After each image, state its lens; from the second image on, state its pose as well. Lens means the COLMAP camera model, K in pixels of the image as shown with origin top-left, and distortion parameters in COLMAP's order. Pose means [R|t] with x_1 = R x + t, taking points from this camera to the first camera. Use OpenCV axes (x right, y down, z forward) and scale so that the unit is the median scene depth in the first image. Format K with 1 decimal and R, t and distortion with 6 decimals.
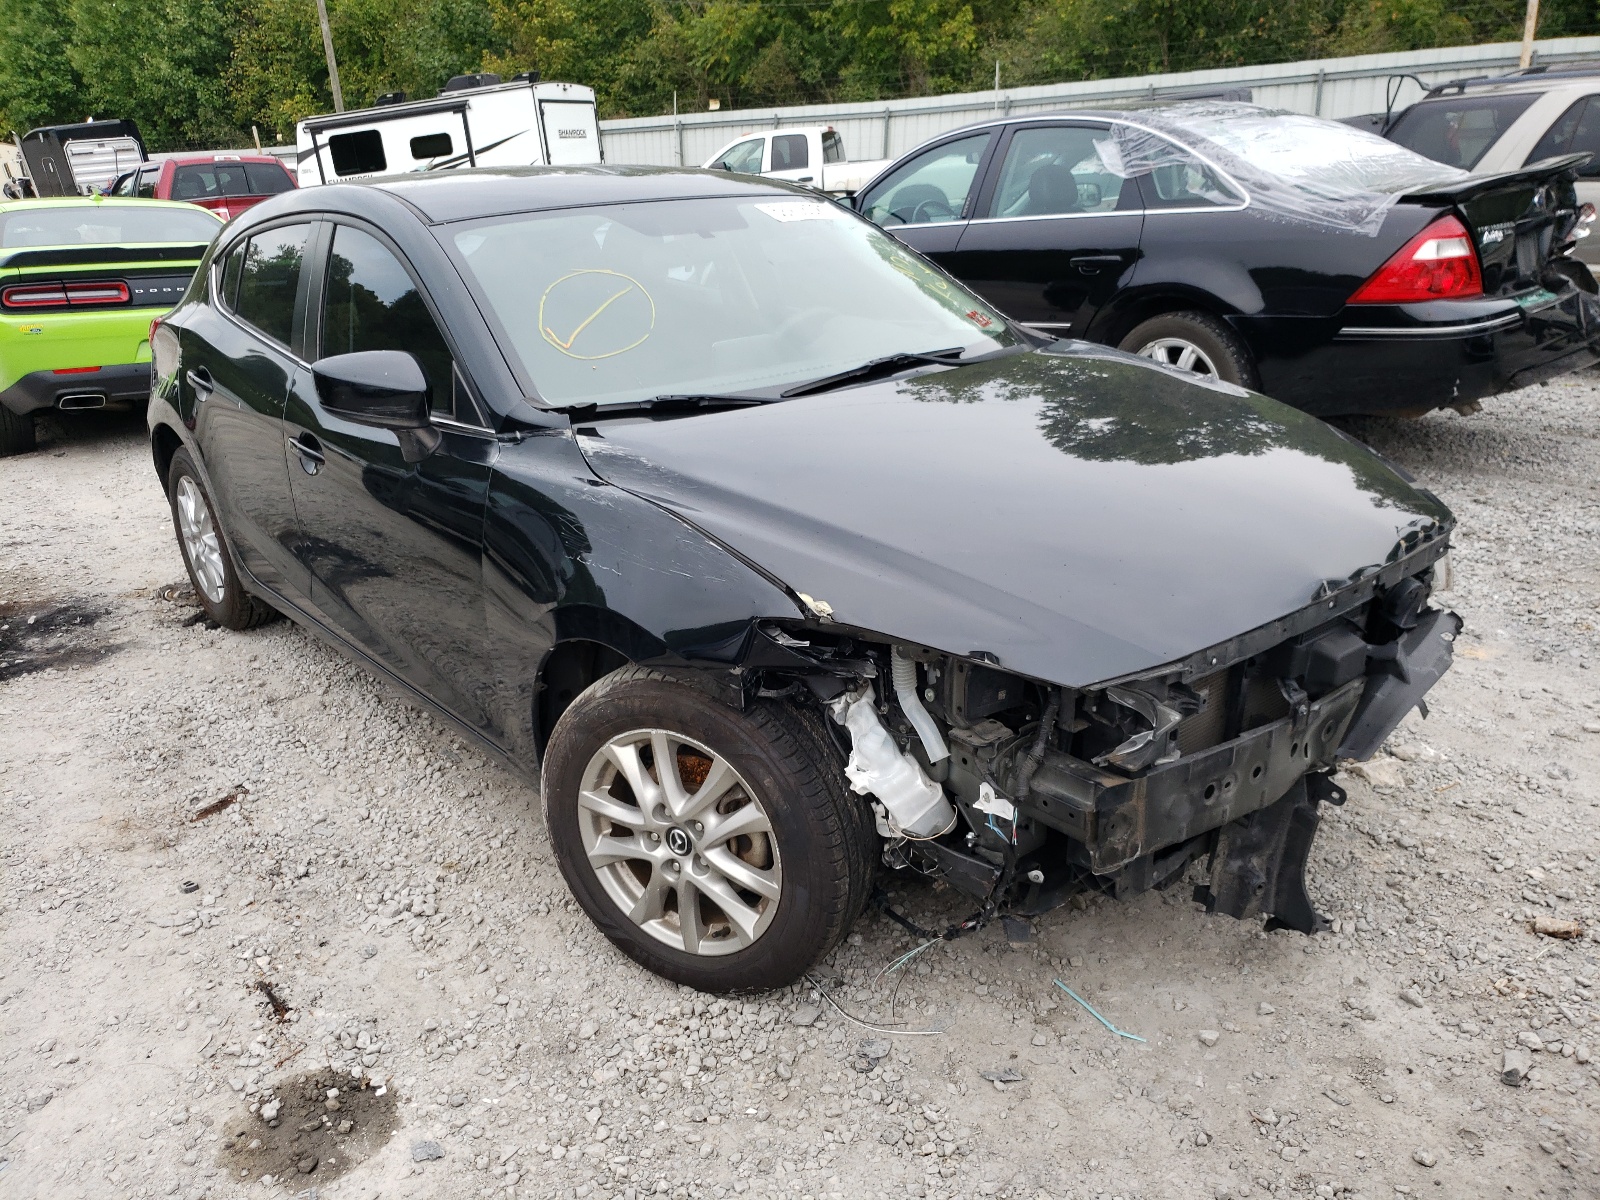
lens RADIAL K [[1211.1, 0, 800.0], [0, 1211.1, 600.0], [0, 0, 1]] dist [-0.002973, -0.002119]
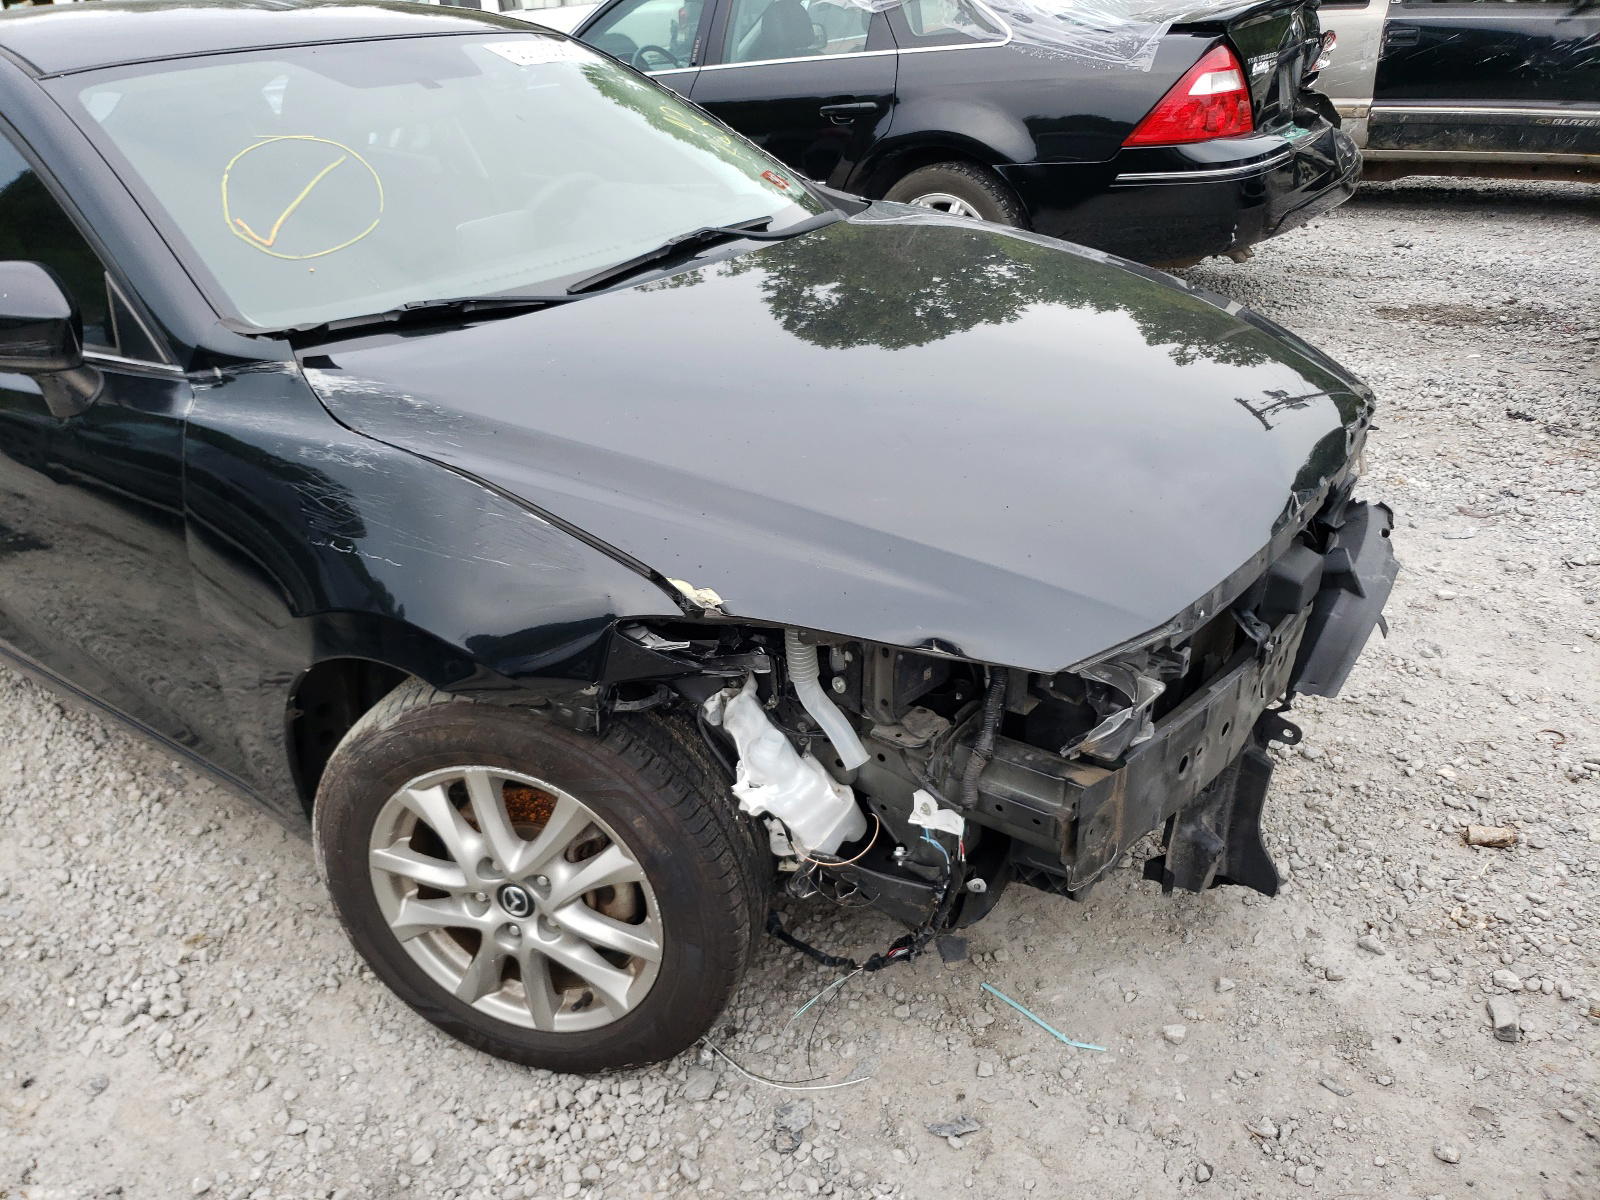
lens RADIAL K [[1217.4, 0, 759.2], [0, 1217.4, 600.3], [0, 0, 1]] dist [-0.004928, 0.016625]
pose [[0.976823, -0.105063, 0.186489, -0.072184], [0.085395, 0.990195, 0.110550, -0.057929], [-0.196275, -0.092063, 0.976217, 0.232772]]
